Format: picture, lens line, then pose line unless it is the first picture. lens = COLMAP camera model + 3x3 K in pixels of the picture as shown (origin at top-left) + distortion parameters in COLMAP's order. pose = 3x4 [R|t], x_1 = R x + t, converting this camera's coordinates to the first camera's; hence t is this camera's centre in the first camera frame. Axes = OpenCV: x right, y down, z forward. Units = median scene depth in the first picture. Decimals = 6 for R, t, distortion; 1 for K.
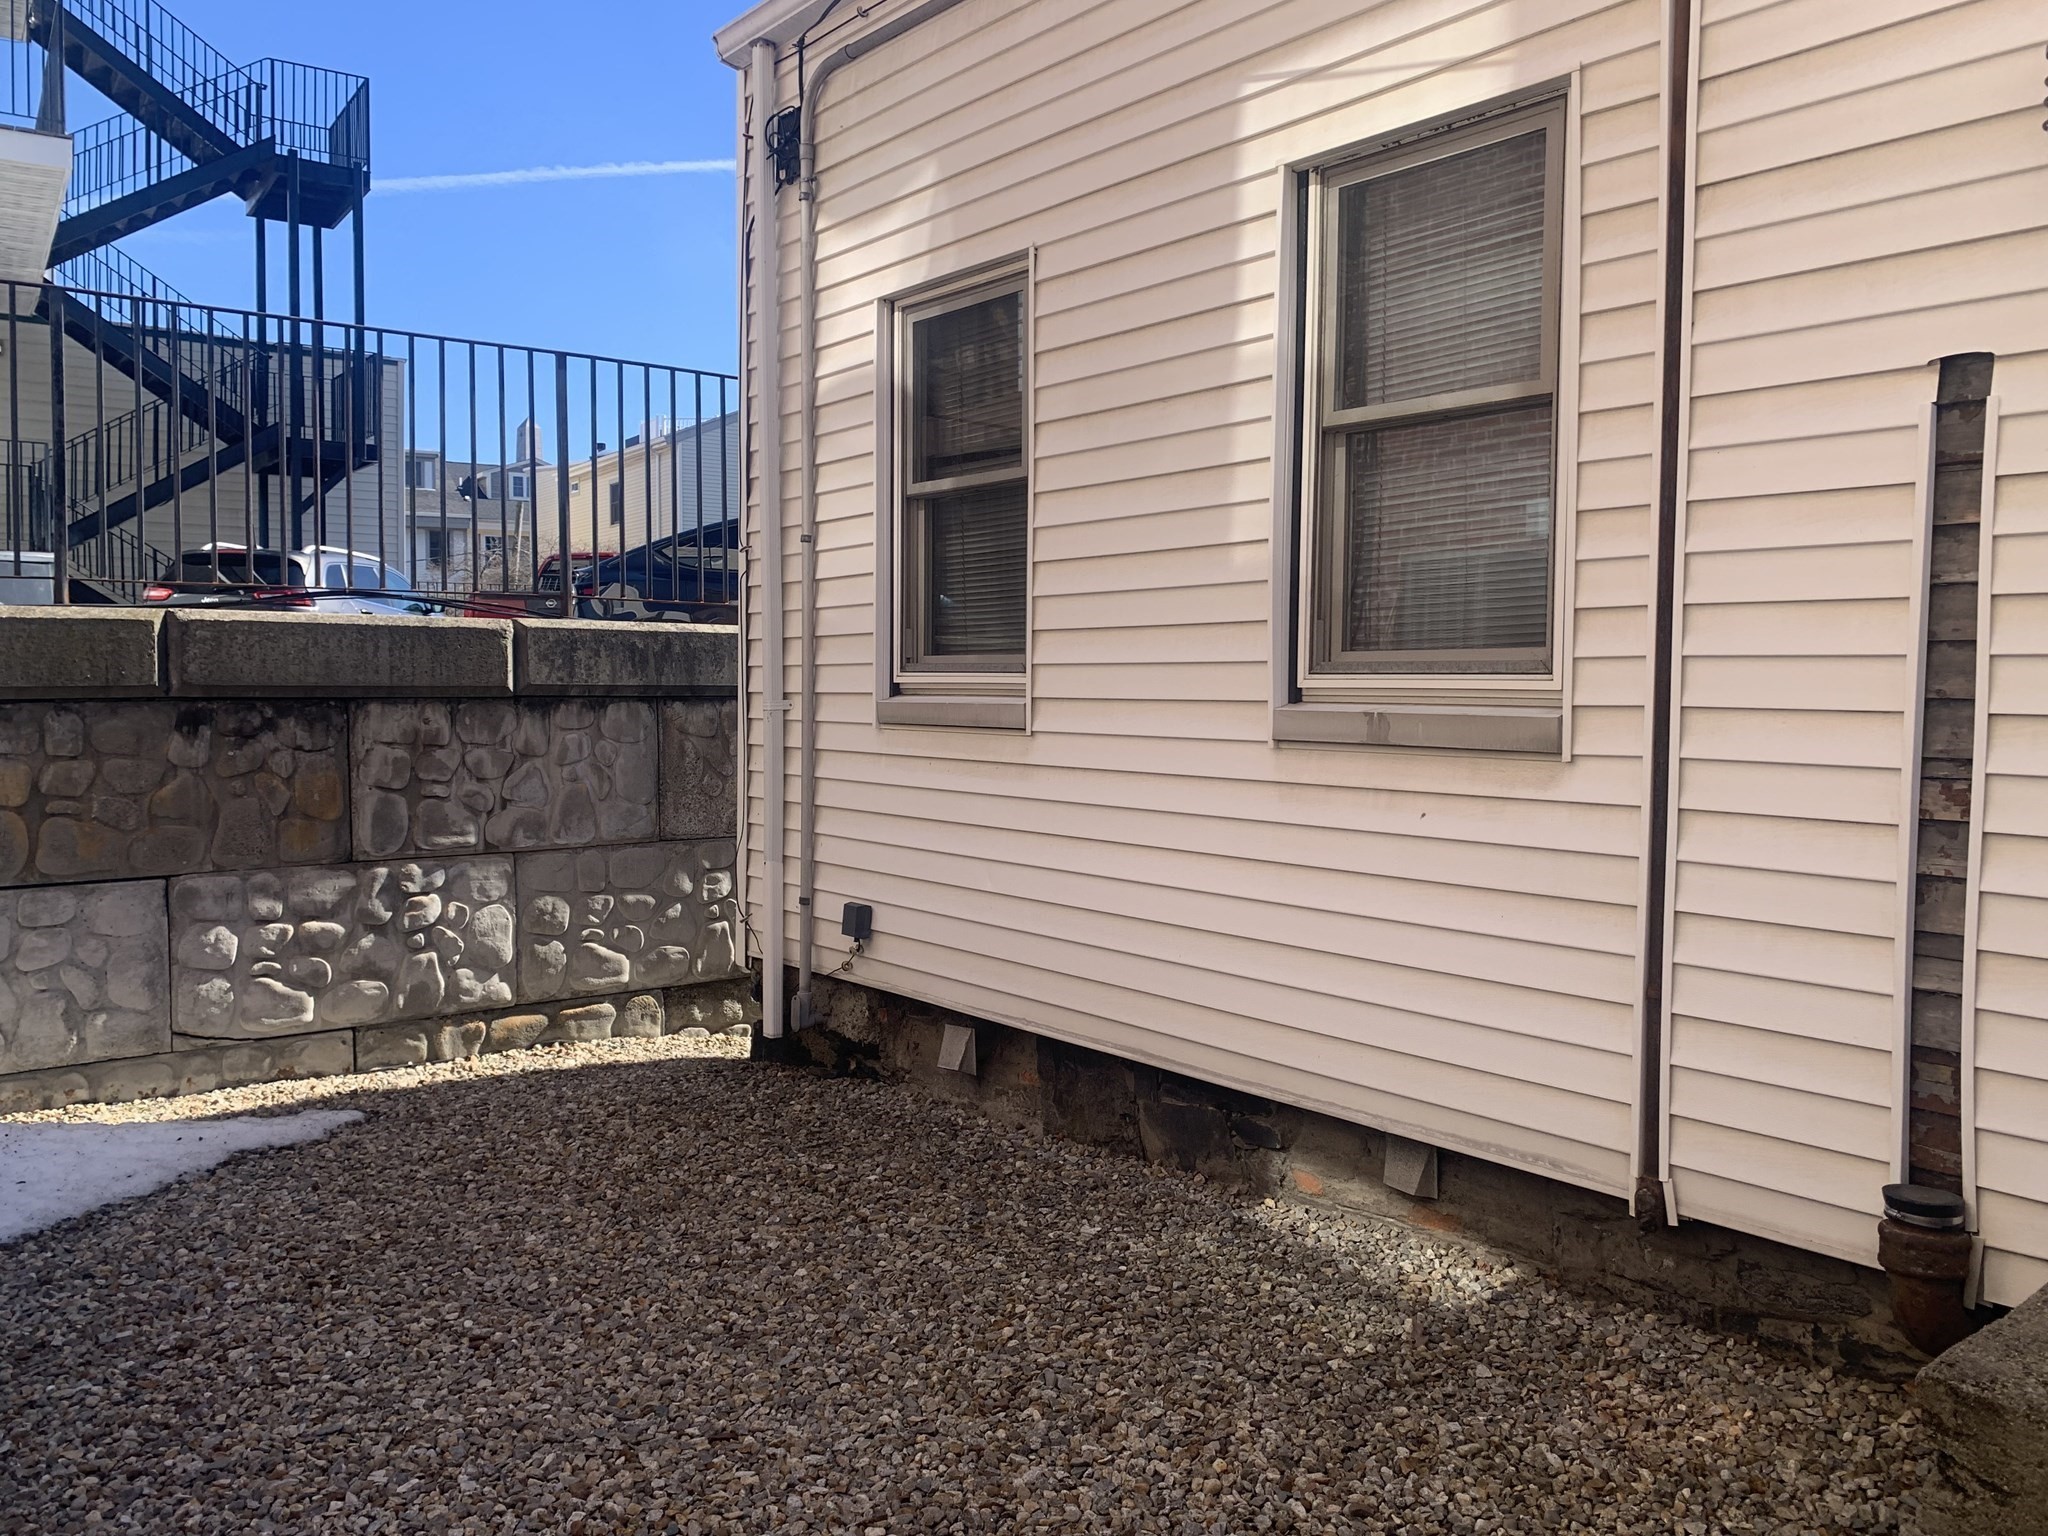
lens RADIAL K [[1576.7, 0, 1014.7], [0, 1576.7, 736.9], [0, 0, 1]] dist [0.047007, -0.090963]
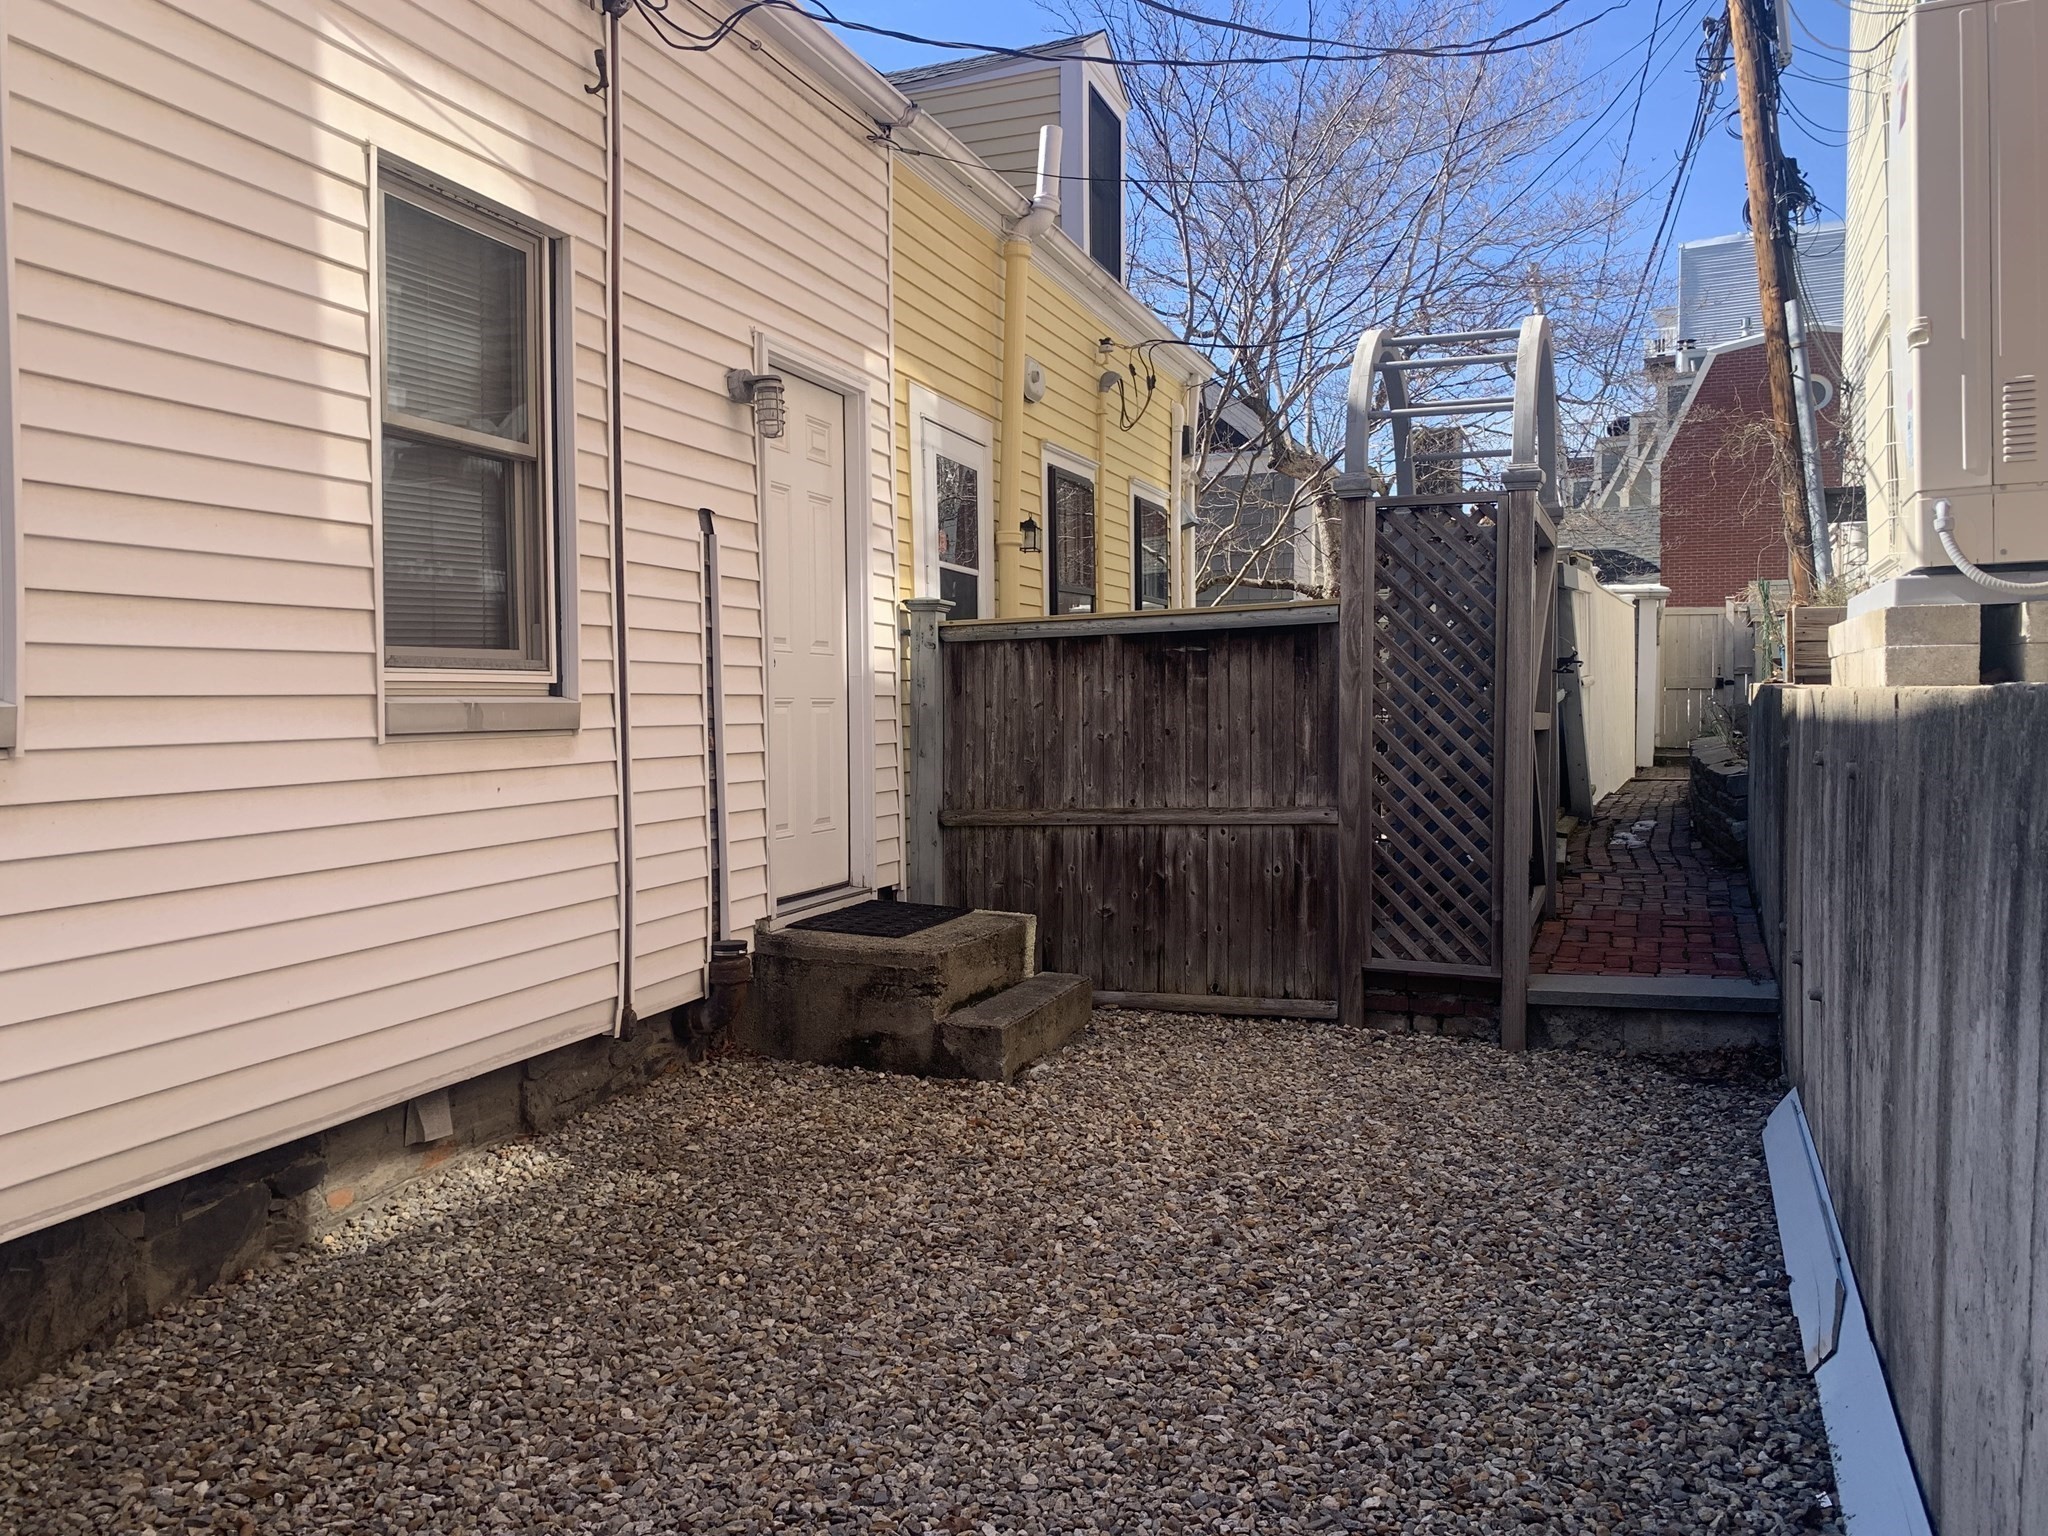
lens RADIAL K [[1576.7, 0, 1014.7], [0, 1576.7, 736.9], [0, 0, 1]] dist [0.047007, -0.090963]
pose [[-0.525279, -0.023629, 0.850602, -0.876102], [0.035152, 0.998159, 0.049436, -0.031650], [-0.850204, 0.055868, -0.523481, 1.194409]]
